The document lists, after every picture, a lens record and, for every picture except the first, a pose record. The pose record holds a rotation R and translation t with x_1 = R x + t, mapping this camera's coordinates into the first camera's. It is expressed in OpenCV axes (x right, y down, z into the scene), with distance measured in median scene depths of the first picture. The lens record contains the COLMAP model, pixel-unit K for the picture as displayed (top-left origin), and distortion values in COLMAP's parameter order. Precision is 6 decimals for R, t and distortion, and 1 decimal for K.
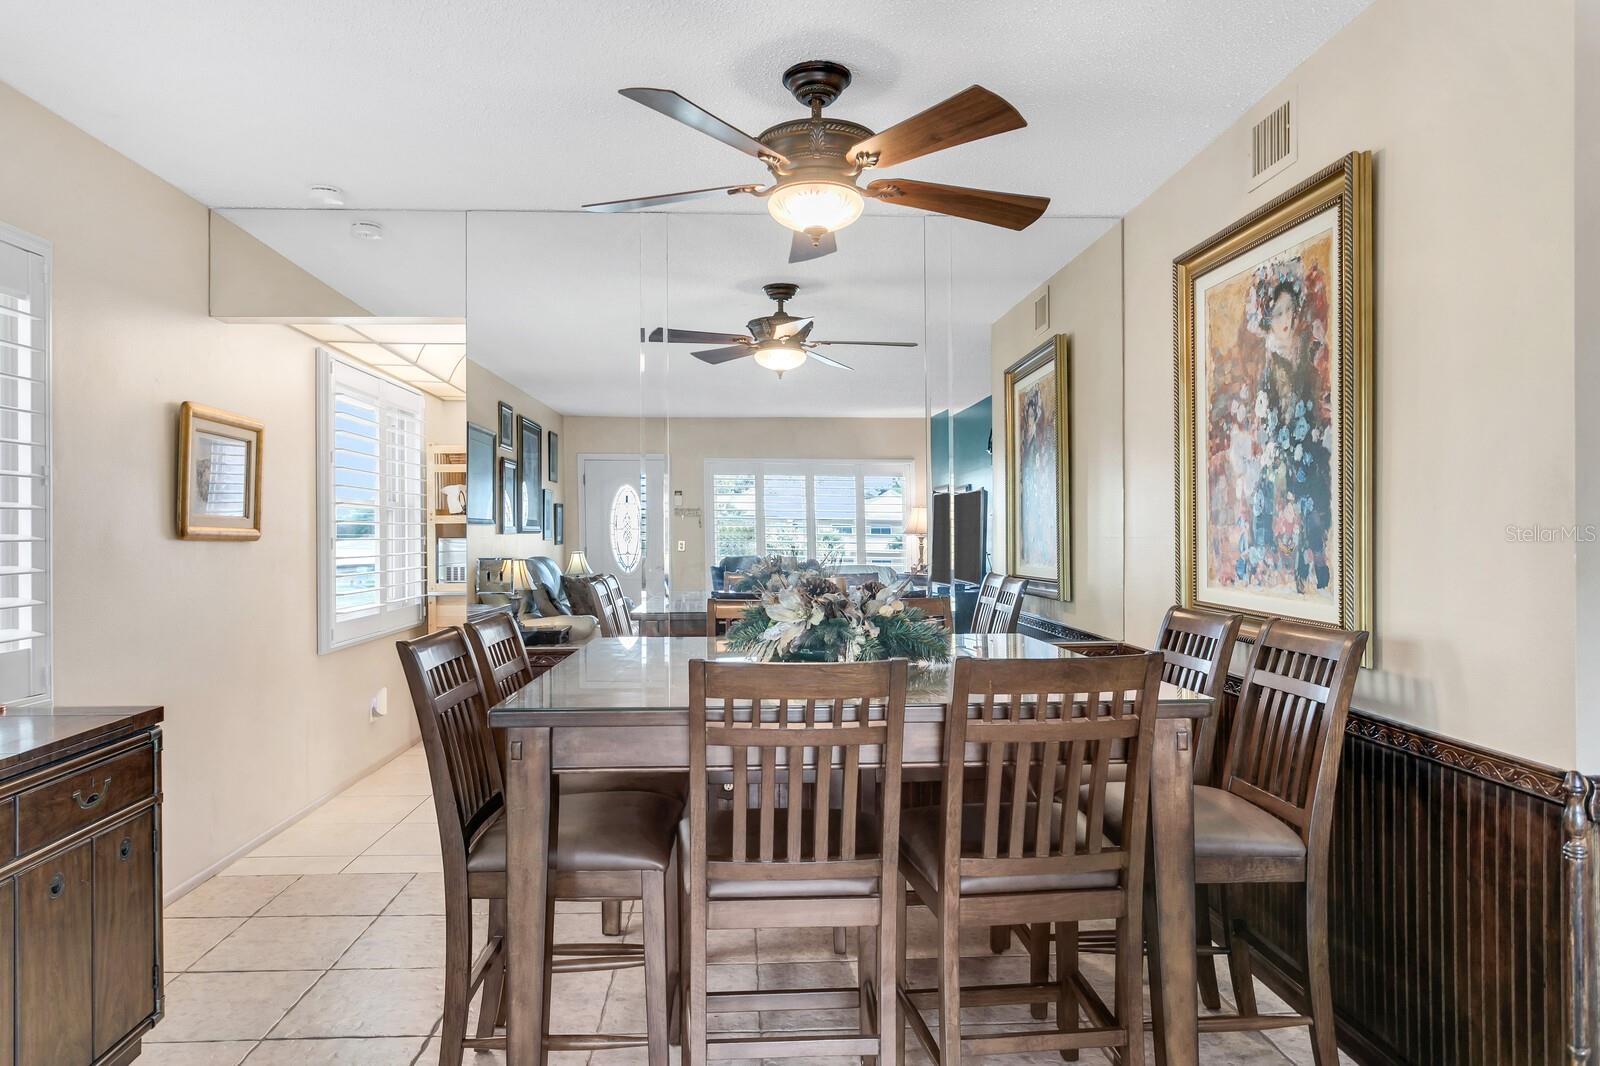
lens RADIAL K [[1023.1, 0, 777.8], [0, 1023.1, 529.0], [0, 0, 1]] dist [0.003867, 0.001247]
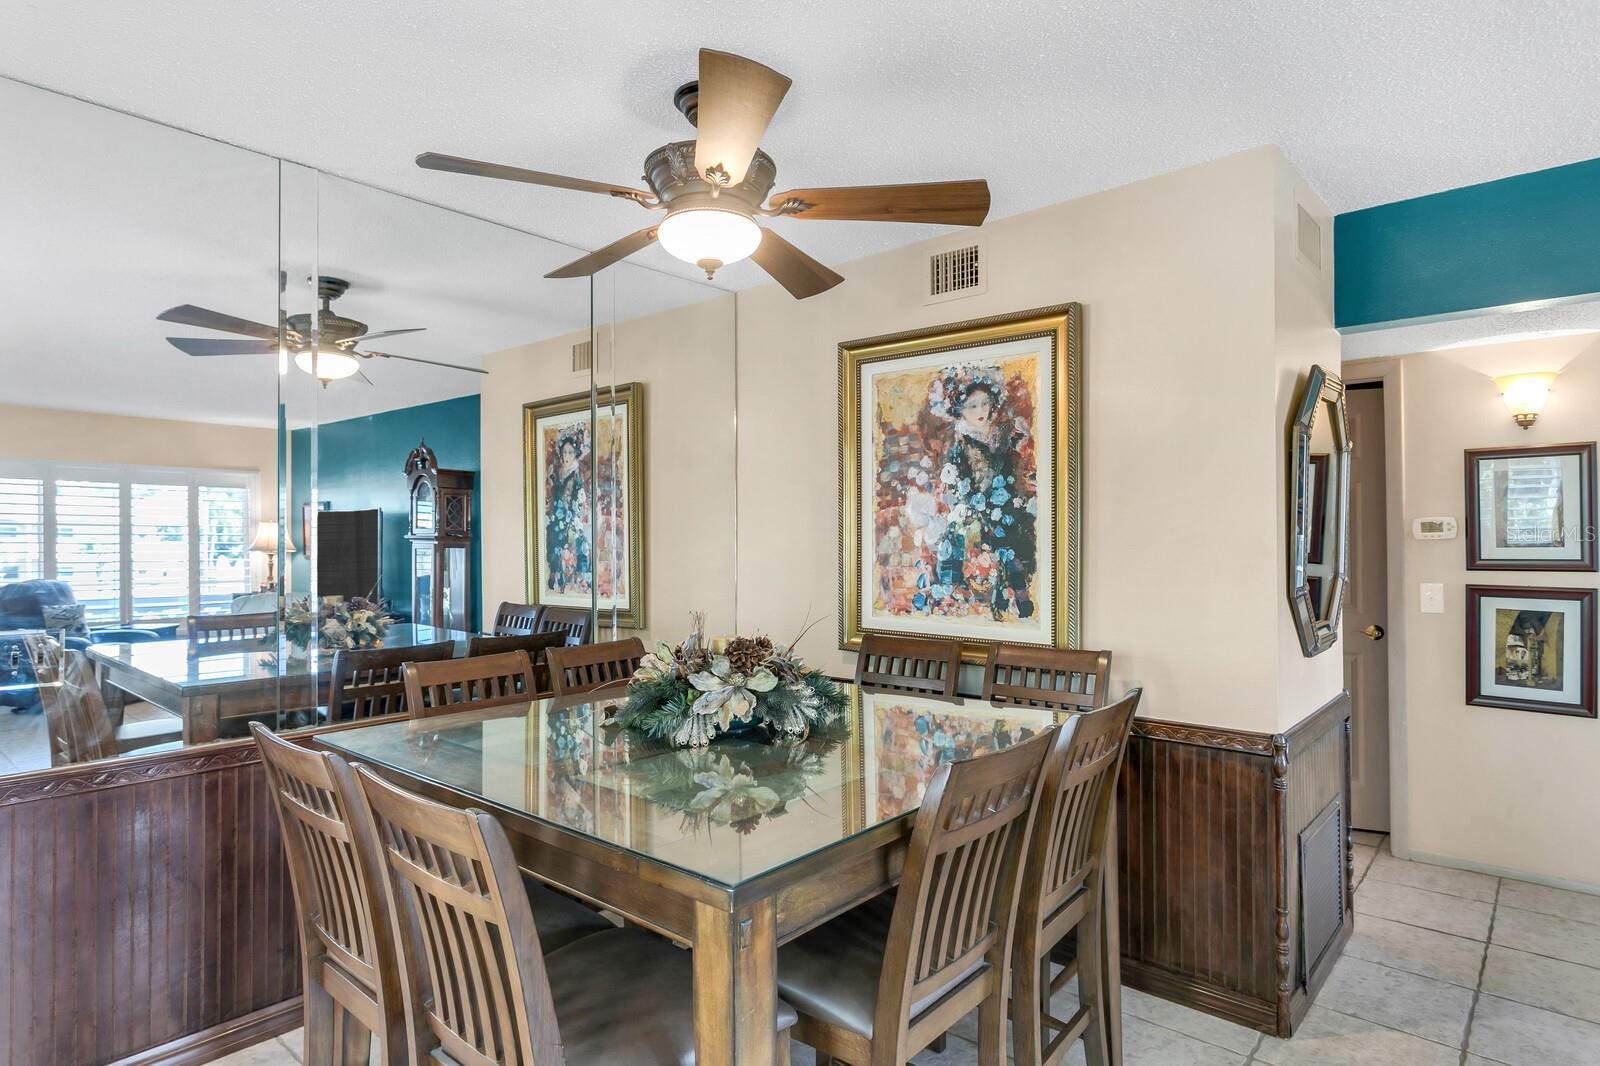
lens RADIAL K [[896.2, 0, 761.8], [0, 896.2, 526.9], [0, 0, 1]] dist [-0.000561, 0.000159]
pose [[0.698319, 0.010843, 0.715704, -0.517319], [-0.002338, 0.999914, -0.012868, -0.042297], [-0.715782, 0.007313, 0.698285, 0.403801]]
